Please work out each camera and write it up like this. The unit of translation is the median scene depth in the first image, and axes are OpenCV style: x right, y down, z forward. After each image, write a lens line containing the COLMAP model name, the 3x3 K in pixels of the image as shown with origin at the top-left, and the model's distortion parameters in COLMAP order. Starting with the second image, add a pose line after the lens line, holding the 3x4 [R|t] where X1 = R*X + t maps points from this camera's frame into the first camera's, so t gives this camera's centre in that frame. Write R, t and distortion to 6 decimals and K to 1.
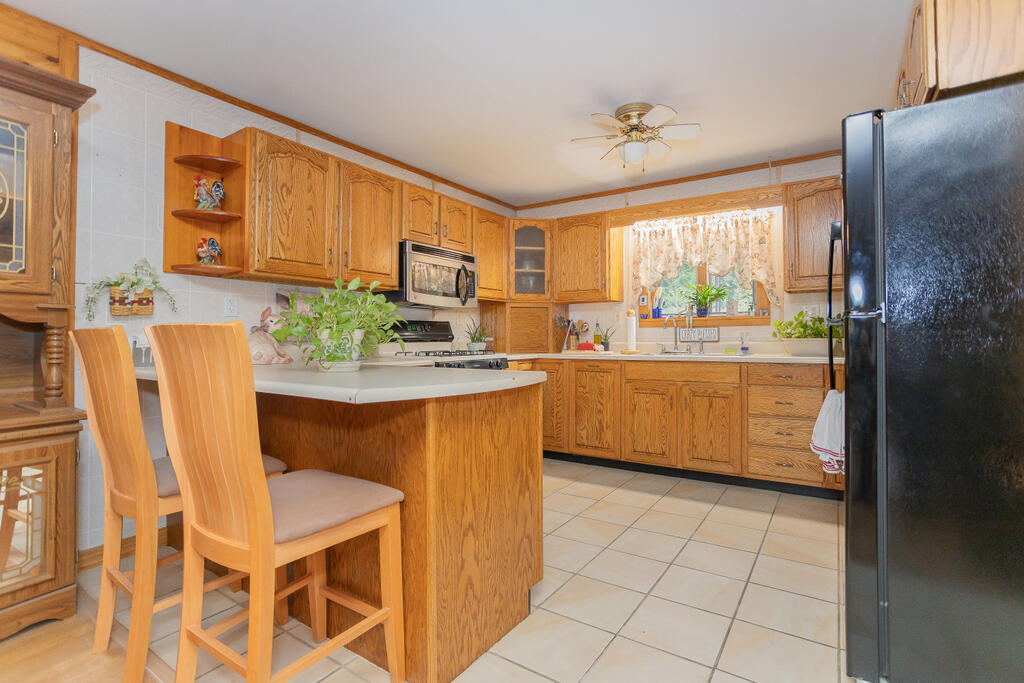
lens RADIAL K [[487.0, 0, 511.8], [0, 487.0, 338.6], [0, 0, 1]] dist [-0.061776, 0.024729]
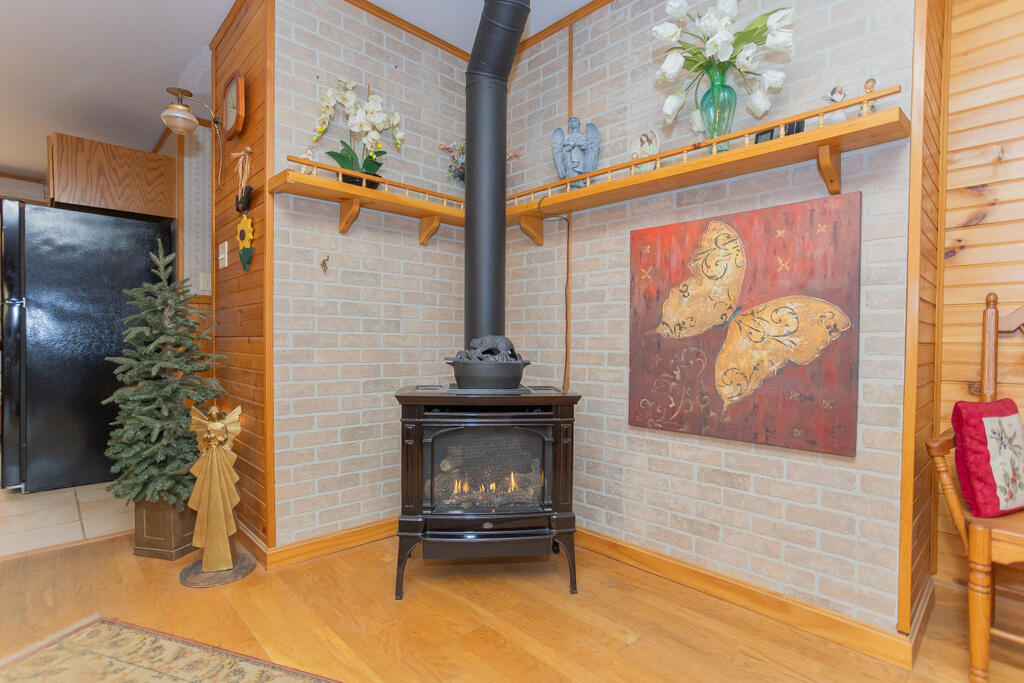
lens RADIAL K [[503.4, 0, 508.6], [0, 503.4, 352.6], [0, 0, 1]] dist [-0.022723, 0.001971]
pose [[0.212329, -0.015629, 0.977073, -0.275811], [-0.014802, 0.999706, 0.019207, 0.028094], [-0.977086, -0.018540, 0.212035, -0.484496]]
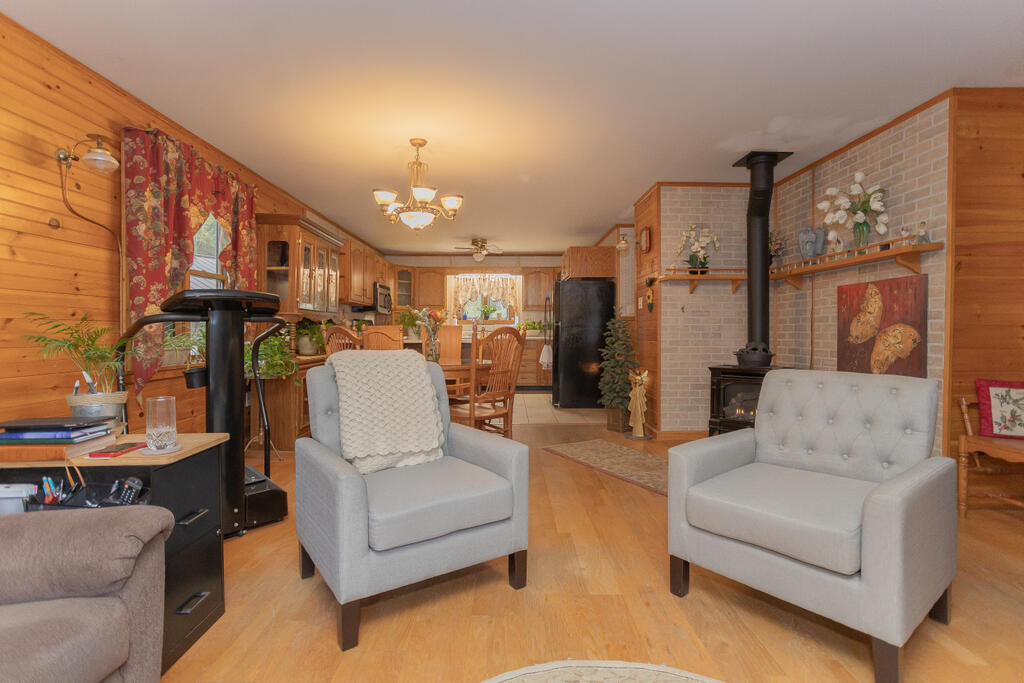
lens RADIAL K [[487.0, 0, 511.8], [0, 487.0, 338.6], [0, 0, 1]] dist [-0.061776, 0.024729]
pose [[0.824220, -0.004218, 0.566254, -0.757422], [-0.006178, 0.999846, 0.016440, 0.002982], [-0.566236, -0.017049, 0.824067, -0.877544]]
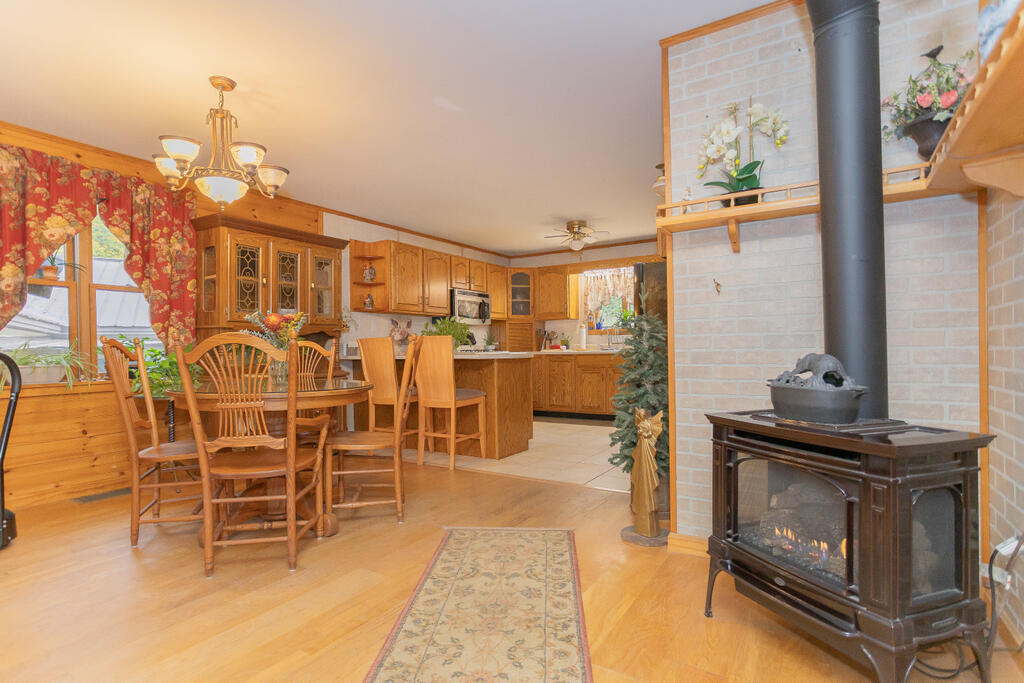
lens RADIAL K [[503.4, 0, 508.6], [0, 503.4, 352.6], [0, 0, 1]] dist [-0.022723, 0.001971]
pose [[0.999422, -0.011601, 0.031945, -0.063486], [0.011215, 0.999862, 0.012240, 0.013399], [-0.032083, -0.011874, 0.999415, -0.730295]]
